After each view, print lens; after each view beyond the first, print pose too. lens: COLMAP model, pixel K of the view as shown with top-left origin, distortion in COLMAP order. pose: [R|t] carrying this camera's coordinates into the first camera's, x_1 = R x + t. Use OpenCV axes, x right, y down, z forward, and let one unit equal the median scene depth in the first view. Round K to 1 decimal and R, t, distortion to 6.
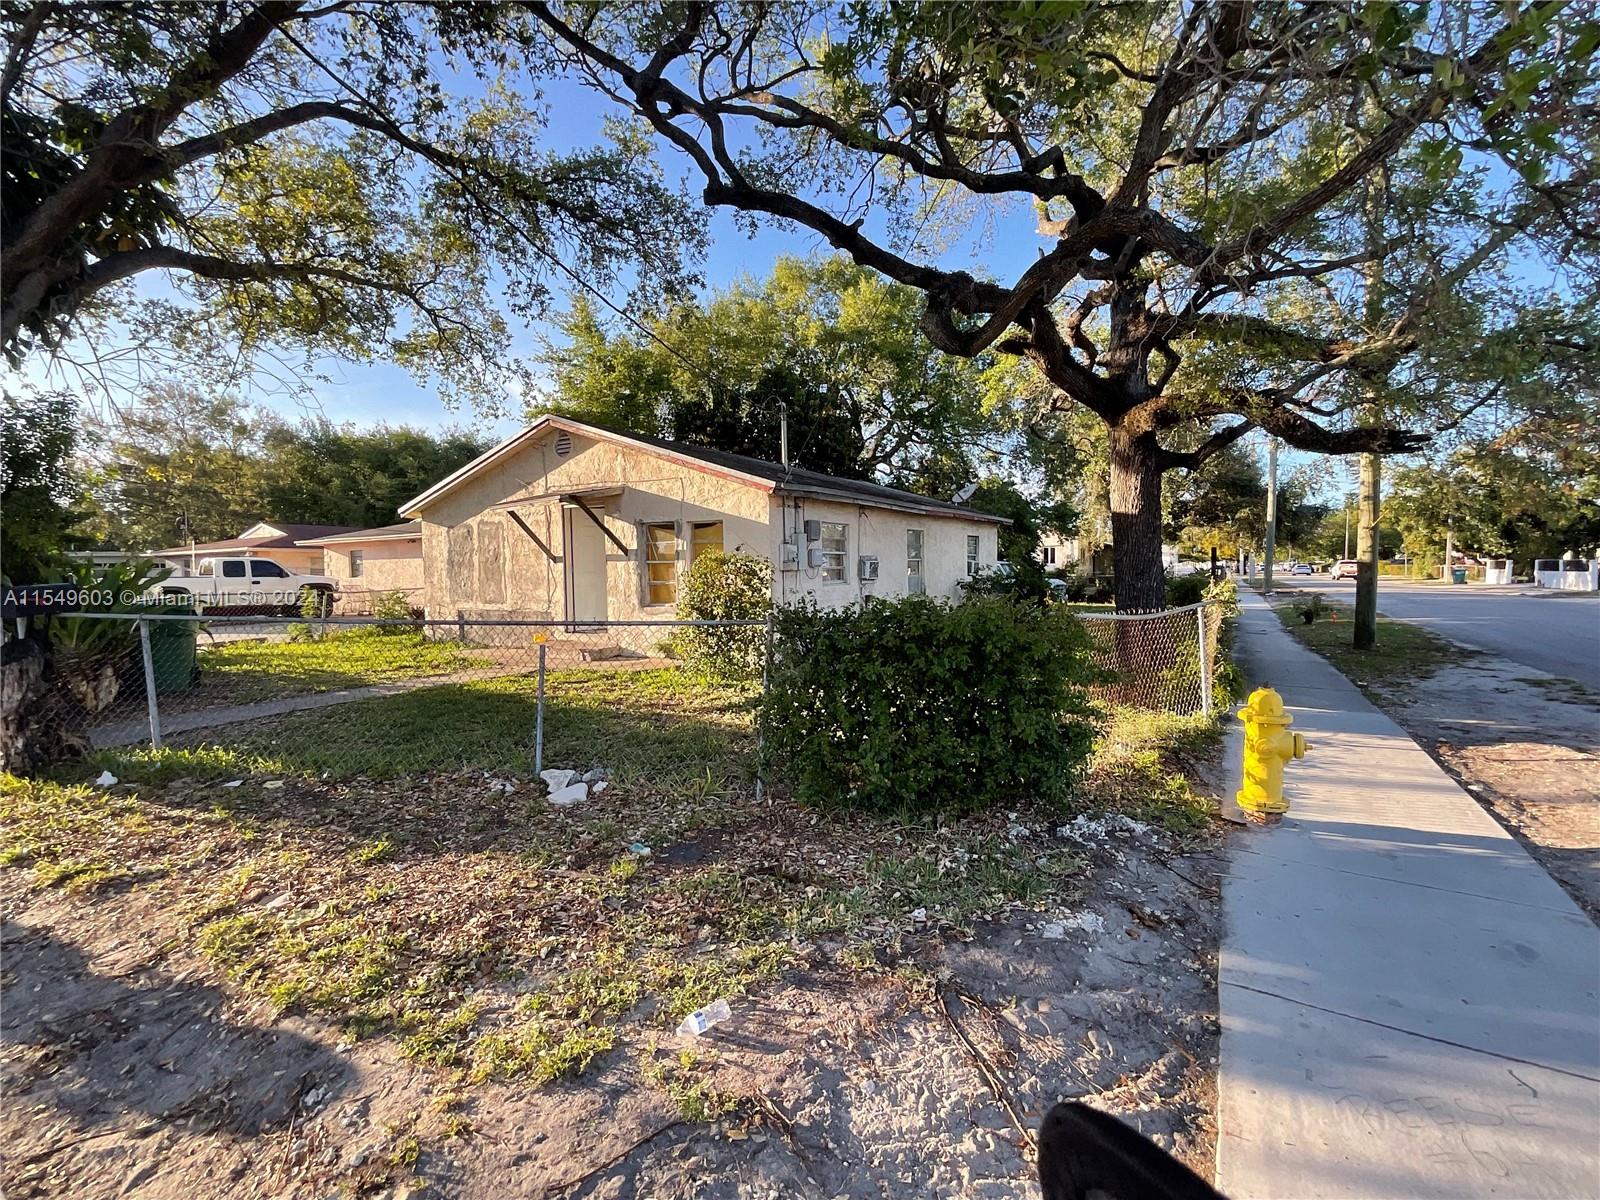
lens RADIAL K [[704.1, 0, 801.9], [0, 704.1, 598.3], [0, 0, 1]] dist [0.002570, 0.000430]
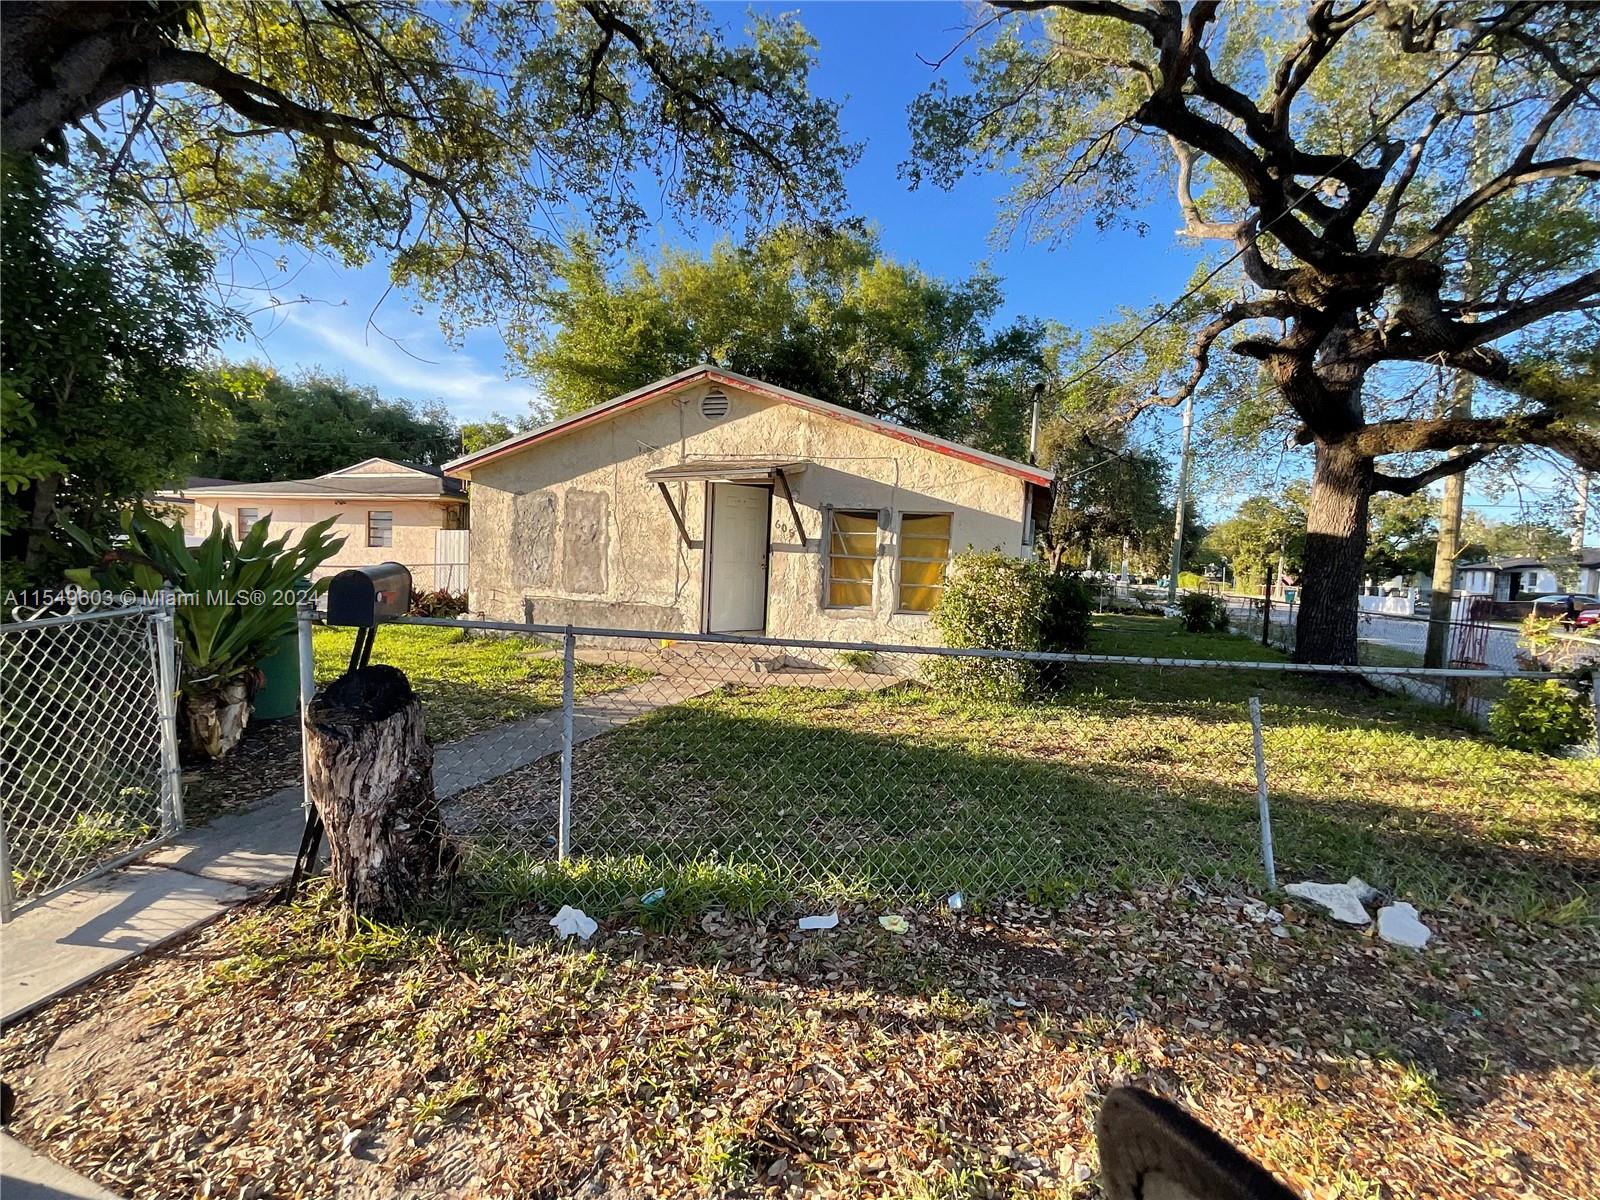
lens RADIAL K [[704.1, 0, 799.4], [0, 704.1, 600.0], [0, 0, 1]] dist [0.002570, 0.000430]
pose [[0.976642, 0.043600, 0.210401, -0.427270], [-0.047439, 0.998786, 0.013232, -0.008026], [-0.209569, -0.022904, 0.977526, 0.188880]]
